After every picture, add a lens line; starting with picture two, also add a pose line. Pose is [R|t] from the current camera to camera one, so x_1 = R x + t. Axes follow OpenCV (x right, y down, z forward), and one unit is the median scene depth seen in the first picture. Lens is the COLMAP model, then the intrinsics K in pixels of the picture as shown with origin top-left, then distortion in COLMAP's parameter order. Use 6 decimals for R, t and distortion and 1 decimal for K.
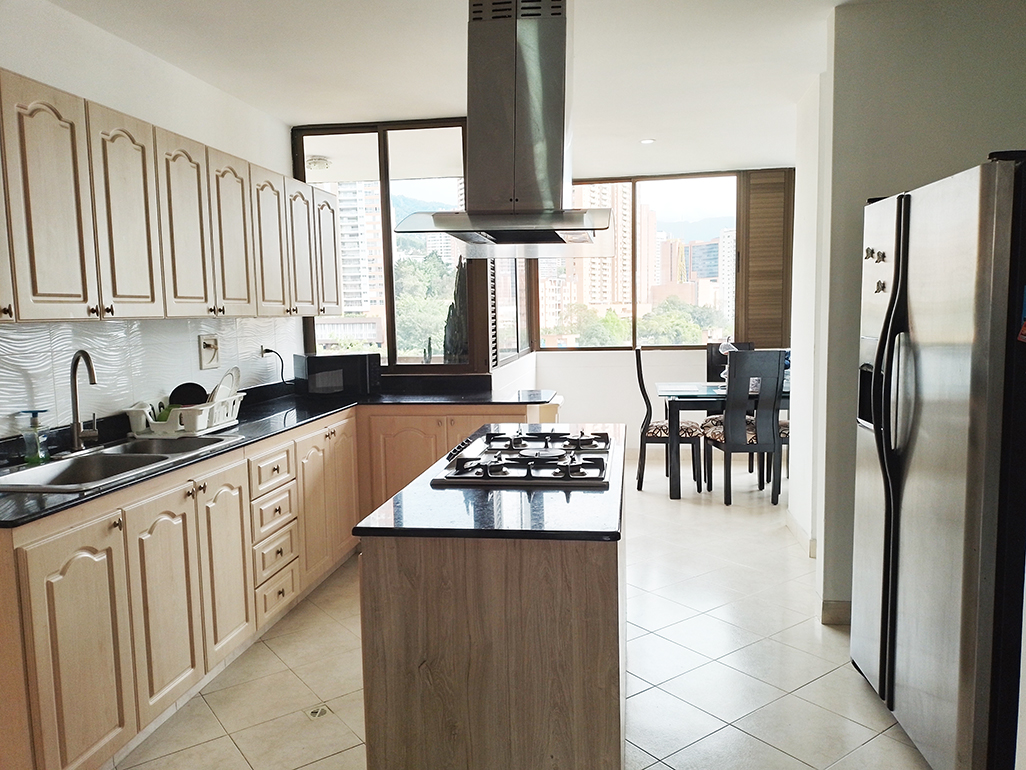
lens RADIAL K [[755.7, 0, 508.6], [0, 755.7, 379.7], [0, 0, 1]] dist [0.063338, -0.063885]
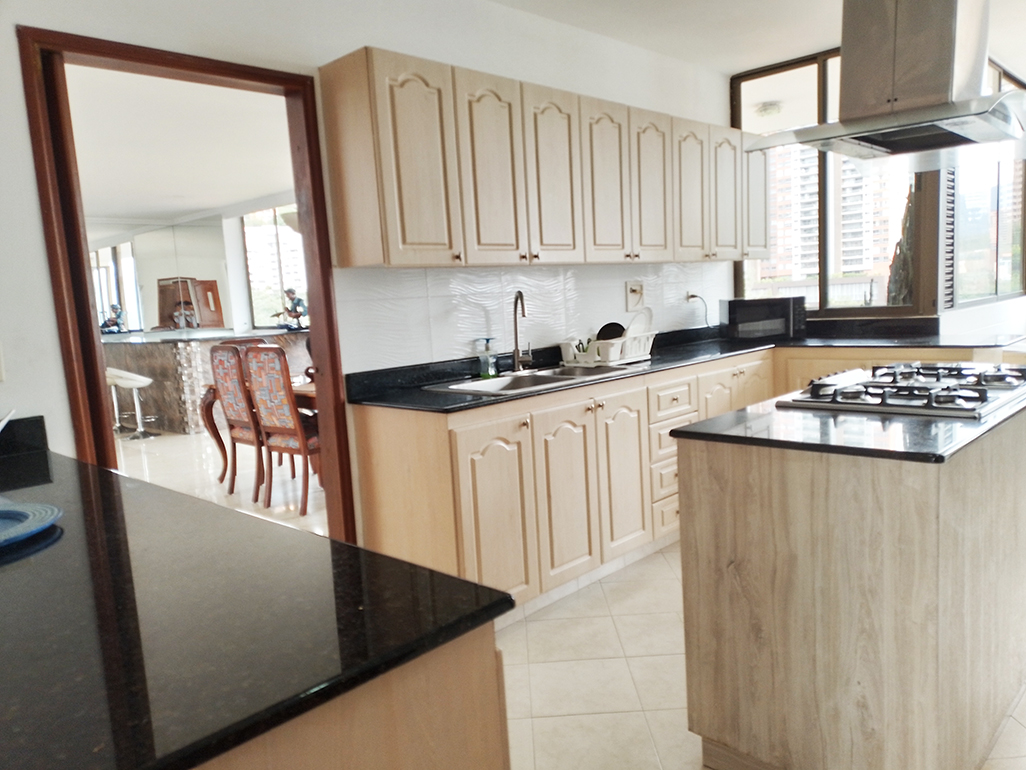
lens RADIAL K [[755.7, 0, 529.7], [0, 755.7, 387.0], [0, 0, 1]] dist [0.063338, -0.063885]
pose [[0.818916, 0.041202, -0.572432, 0.169004], [-0.011079, 0.998369, 0.056010, 0.050143], [0.573806, -0.039526, 0.818037, -0.003403]]
